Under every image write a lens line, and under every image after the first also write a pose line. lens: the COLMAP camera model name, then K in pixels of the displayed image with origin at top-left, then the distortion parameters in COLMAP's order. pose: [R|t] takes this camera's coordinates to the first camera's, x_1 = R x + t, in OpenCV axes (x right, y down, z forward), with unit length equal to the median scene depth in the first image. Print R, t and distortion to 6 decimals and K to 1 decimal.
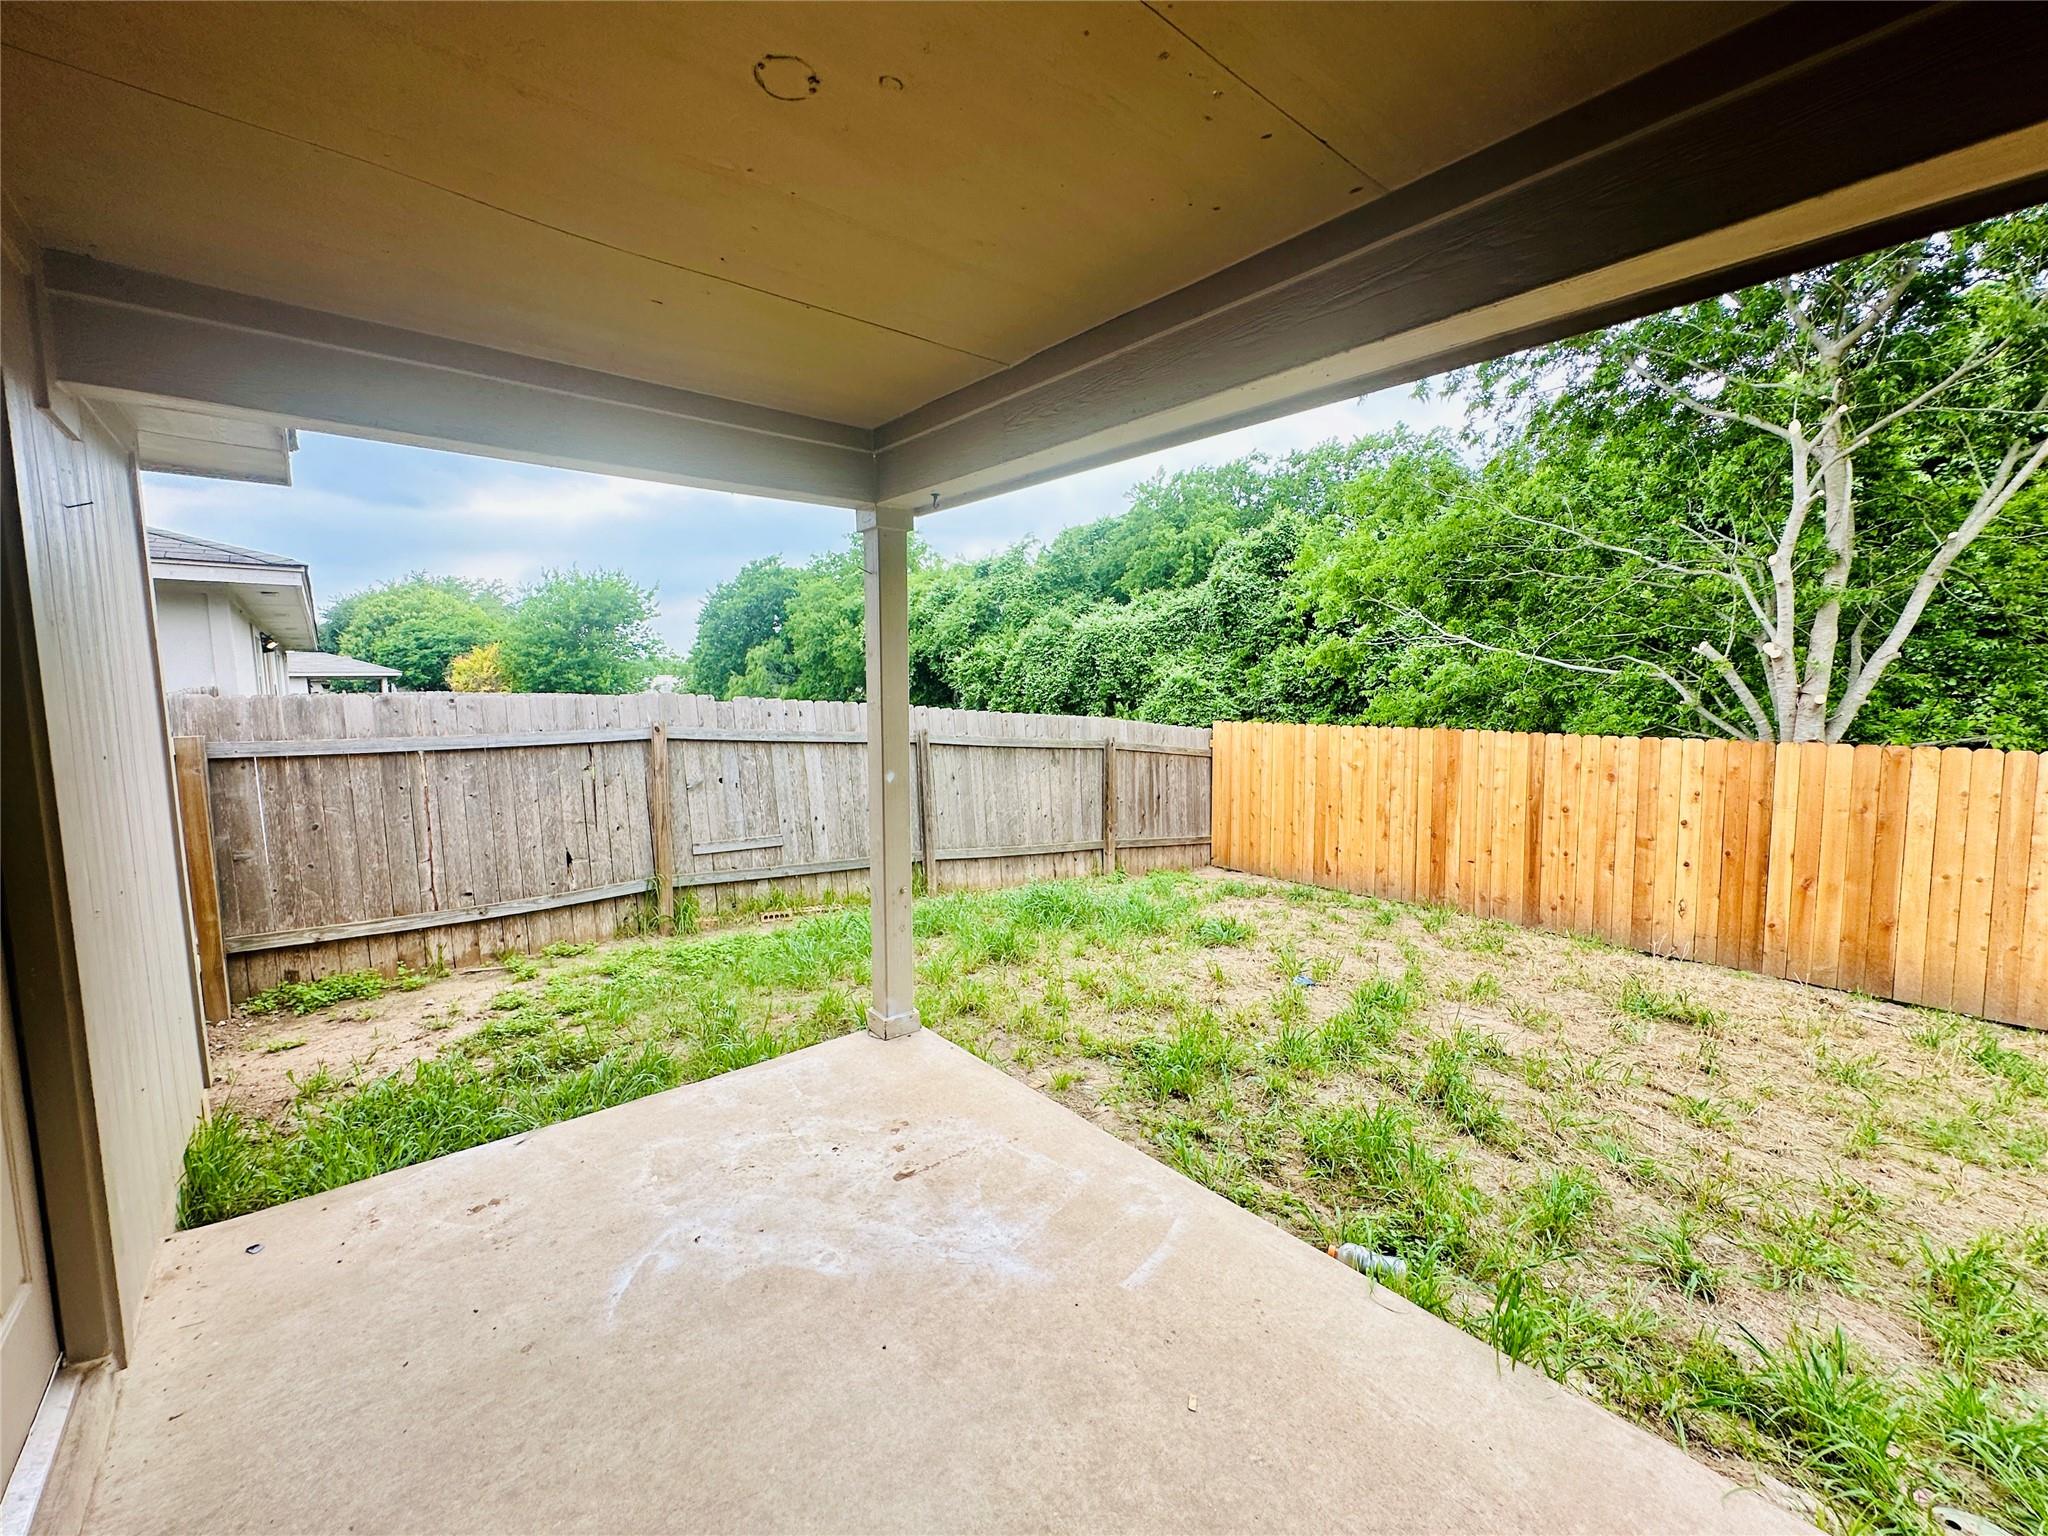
lens RADIAL K [[816.2, 0, 1020.6], [0, 816.2, 762.9], [0, 0, 1]] dist [-0.004287, 0.001323]
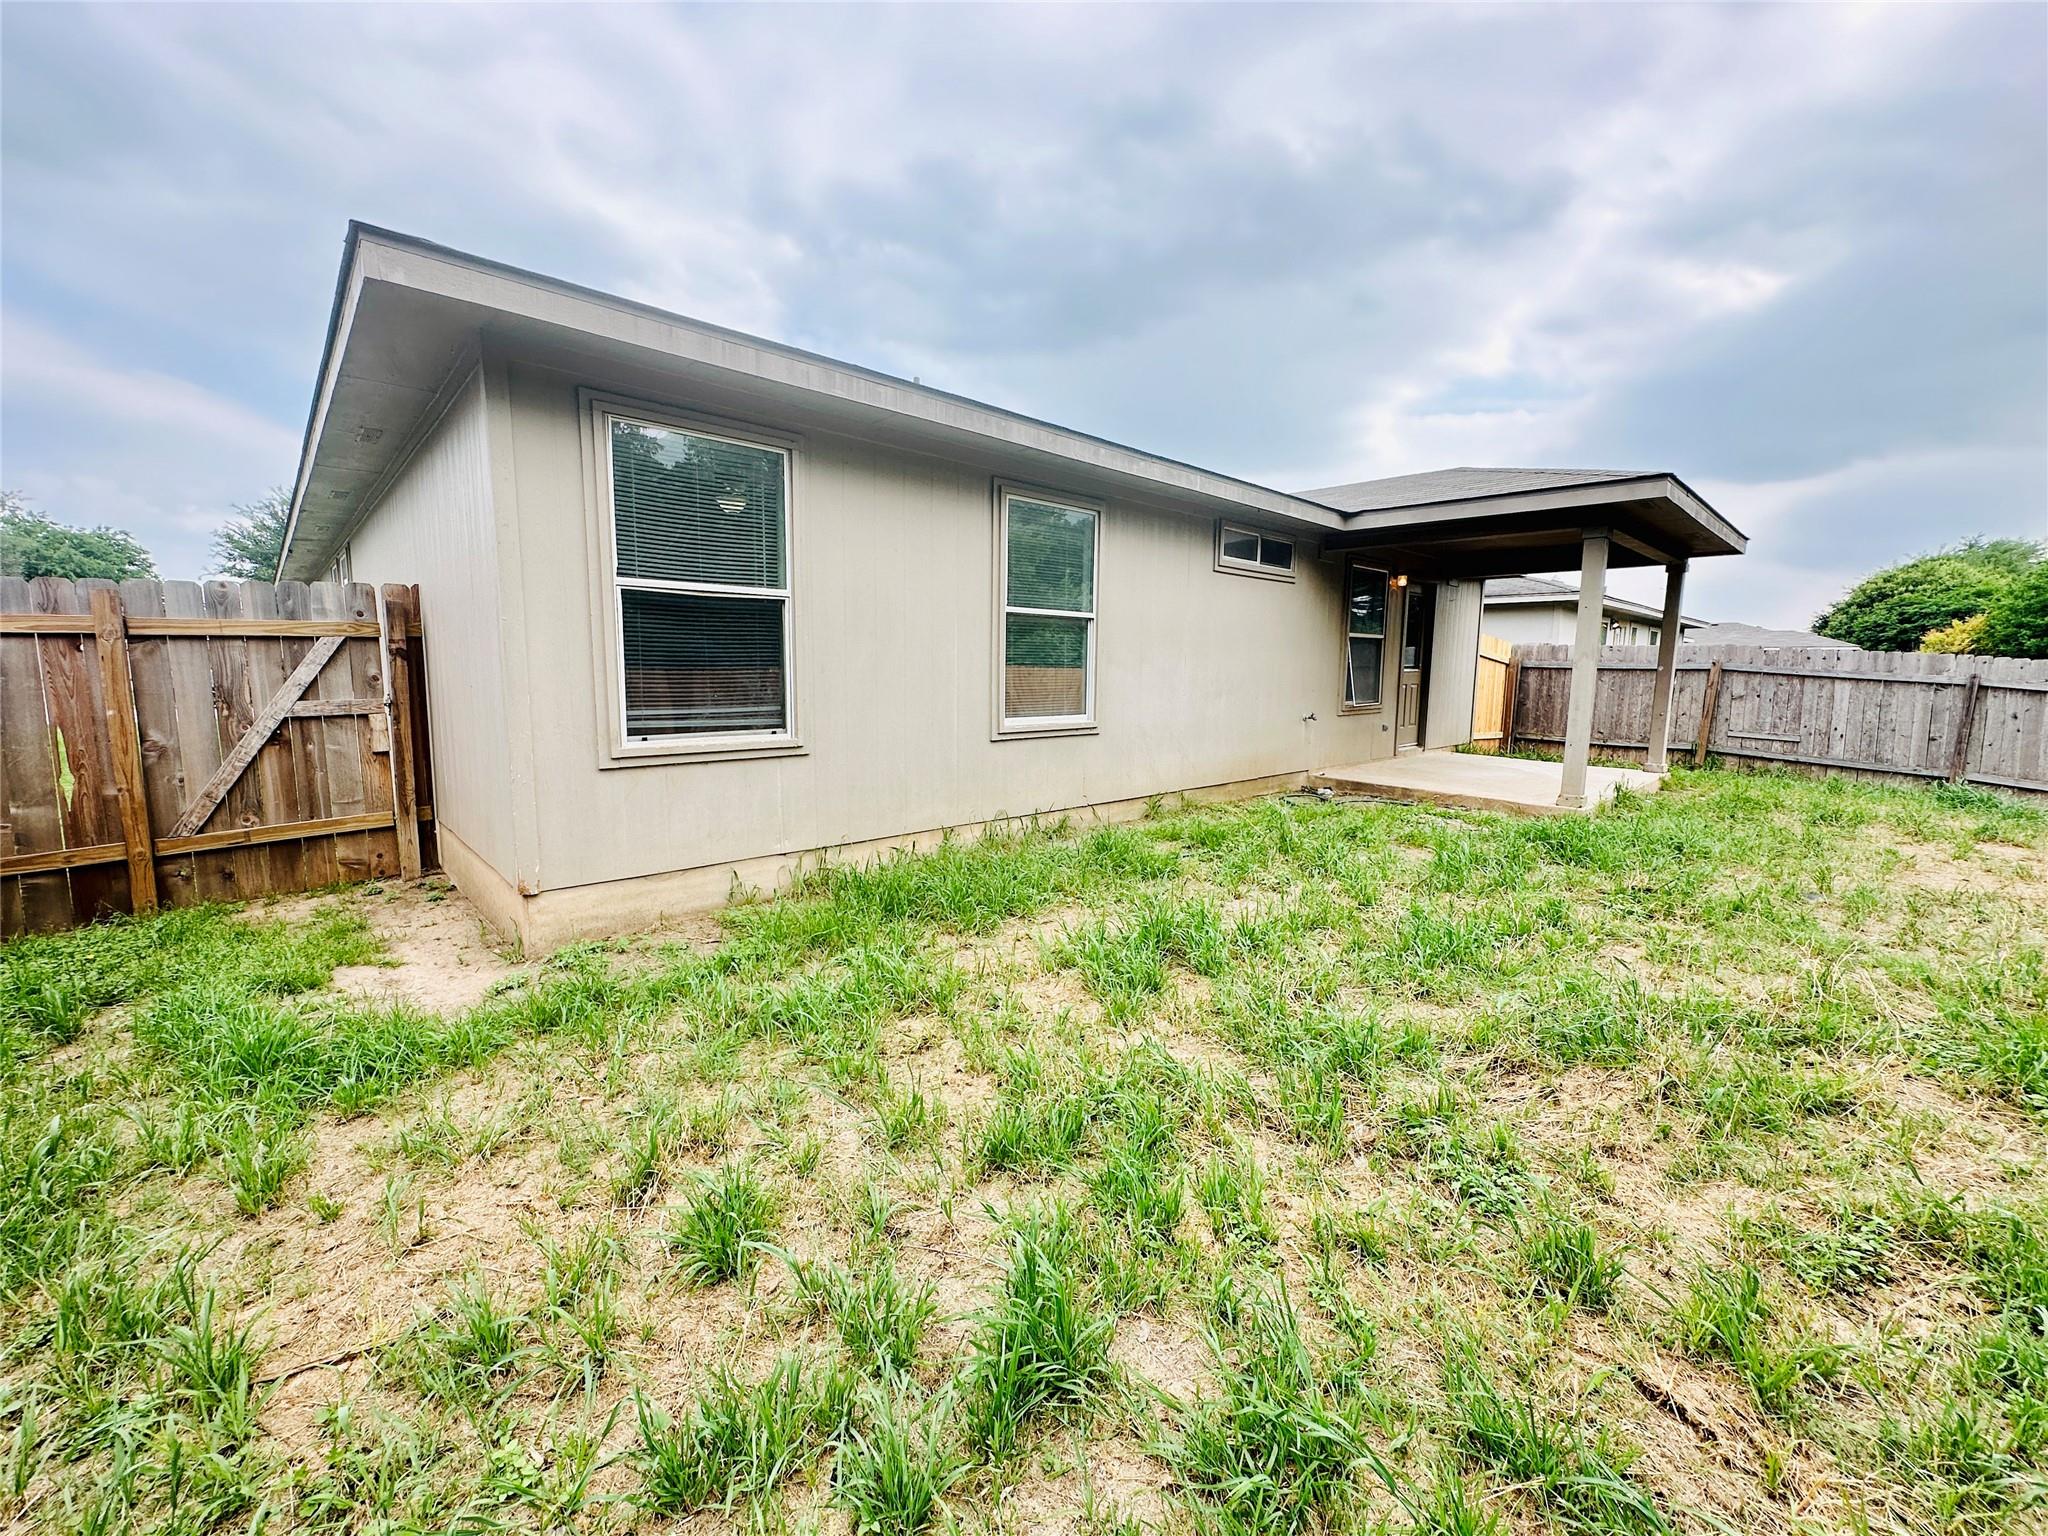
lens RADIAL K [[816.2, 0, 1019.6], [0, 816.2, 765.2], [0, 0, 1]] dist [-0.004287, 0.001323]
pose [[0.045860, 0.133511, -0.989986, 1.245646], [-0.108085, 0.985874, 0.127949, 0.111015], [0.993083, 0.101134, 0.059643, -0.609593]]
